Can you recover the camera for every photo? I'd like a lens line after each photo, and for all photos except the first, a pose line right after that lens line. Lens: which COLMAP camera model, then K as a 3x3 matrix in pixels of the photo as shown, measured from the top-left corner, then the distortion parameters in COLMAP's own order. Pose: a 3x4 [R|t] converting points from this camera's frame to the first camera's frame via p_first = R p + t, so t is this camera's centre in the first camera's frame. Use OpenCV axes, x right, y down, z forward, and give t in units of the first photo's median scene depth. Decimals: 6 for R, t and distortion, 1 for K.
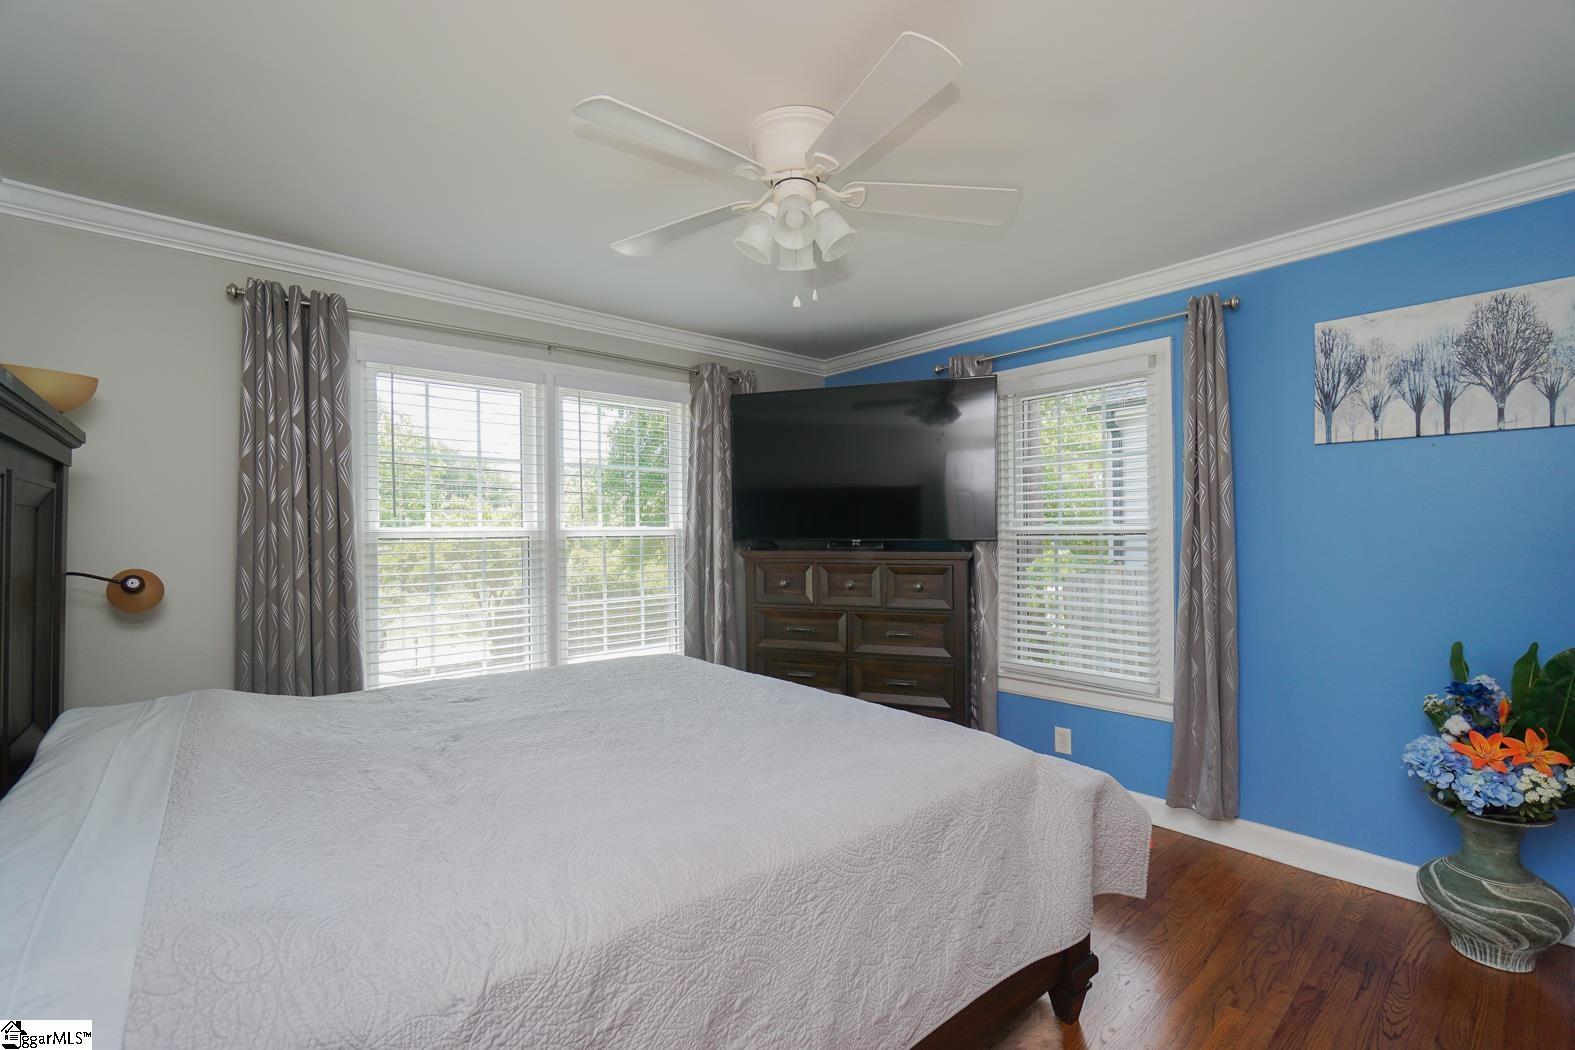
lens RADIAL K [[704.7, 0, 780.9], [0, 704.7, 529.3], [0, 0, 1]] dist [0.001818, 0.000950]
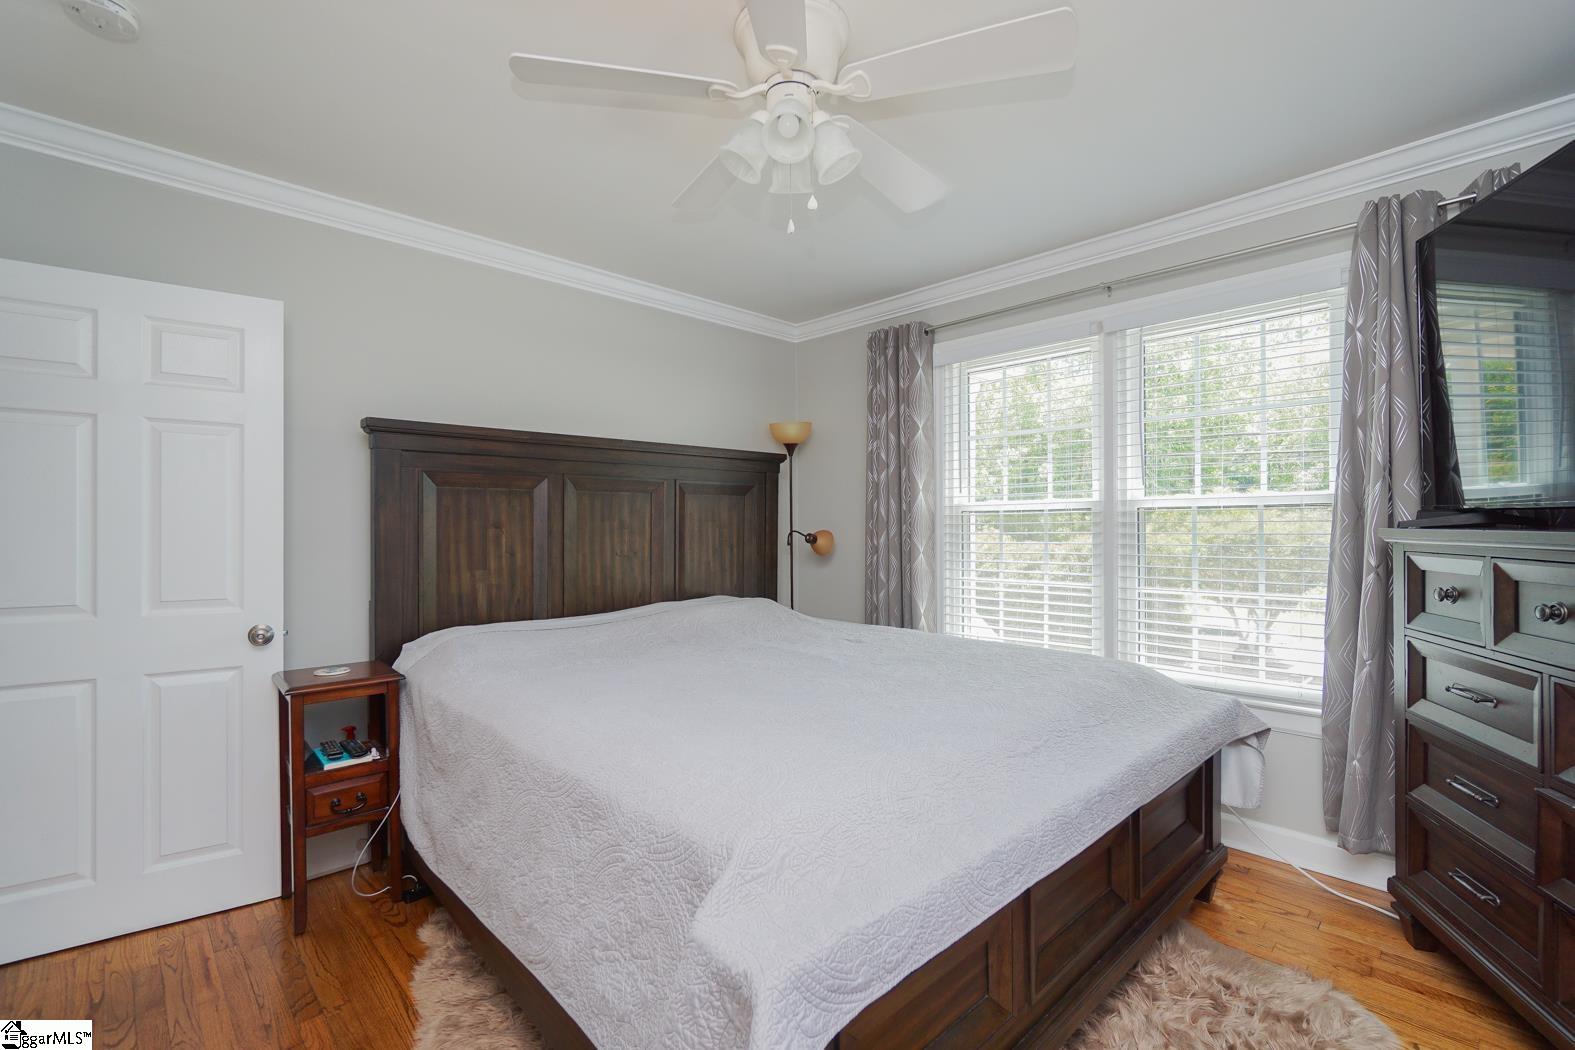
lens RADIAL K [[704.7, 0, 780.9], [0, 704.7, 529.3], [0, 0, 1]] dist [0.001818, 0.000950]
pose [[0.053014, 0.020202, -0.998389, 0.641331], [0.016251, 0.999645, 0.021090, 0.014637], [0.998462, -0.017343, 0.052667, 0.693565]]
